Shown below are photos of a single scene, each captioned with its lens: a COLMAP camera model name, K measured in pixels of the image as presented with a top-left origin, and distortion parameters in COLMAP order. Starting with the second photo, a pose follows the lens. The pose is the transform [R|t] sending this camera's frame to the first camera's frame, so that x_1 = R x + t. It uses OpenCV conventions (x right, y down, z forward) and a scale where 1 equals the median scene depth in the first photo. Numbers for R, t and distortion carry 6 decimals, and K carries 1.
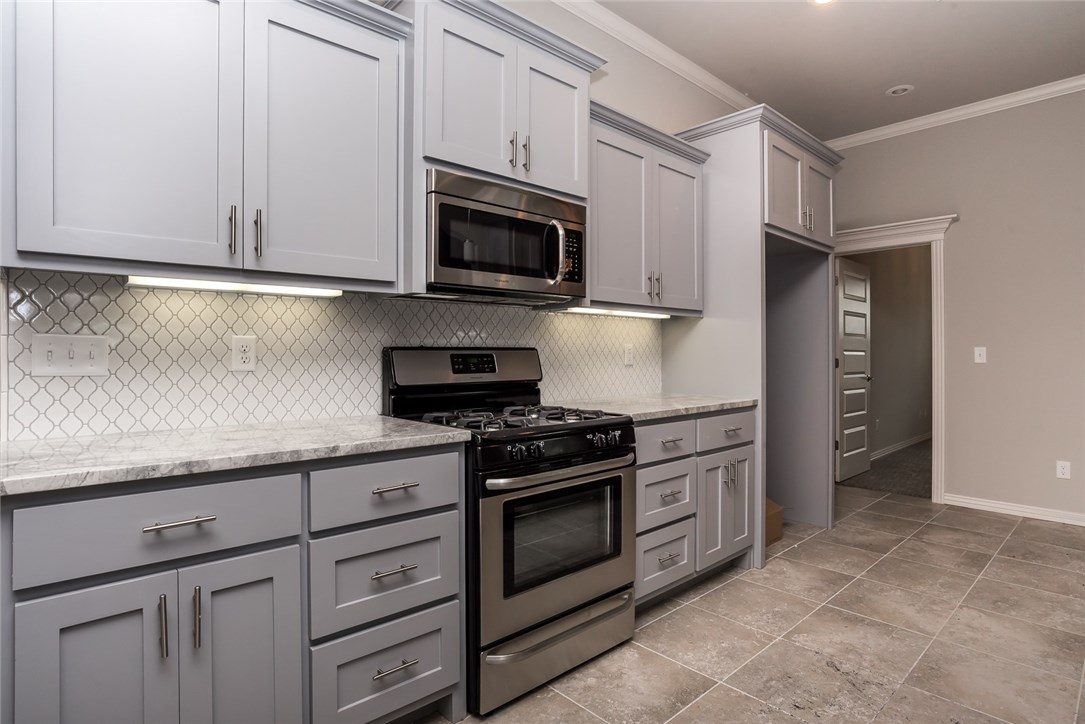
lens RADIAL K [[557.1, 0, 543.8], [0, 557.1, 362.1], [0, 0, 1]] dist [-0.003077, 0.004060]
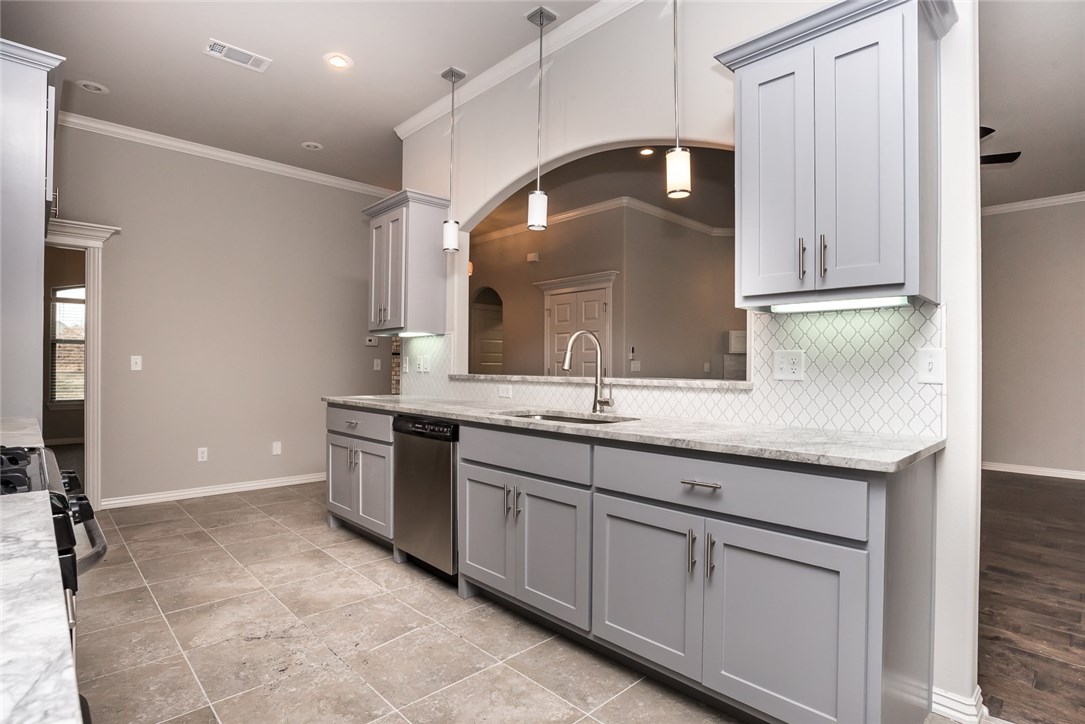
lens RADIAL K [[557.1, 0, 543.9], [0, 557.1, 363.6], [0, 0, 1]] dist [-0.003077, 0.004060]
pose [[0.011333, 0.009752, 0.999888, -0.430240], [0.001804, 0.999951, -0.009773, 0.000891], [-0.999934, 0.001915, 0.011315, 0.280854]]
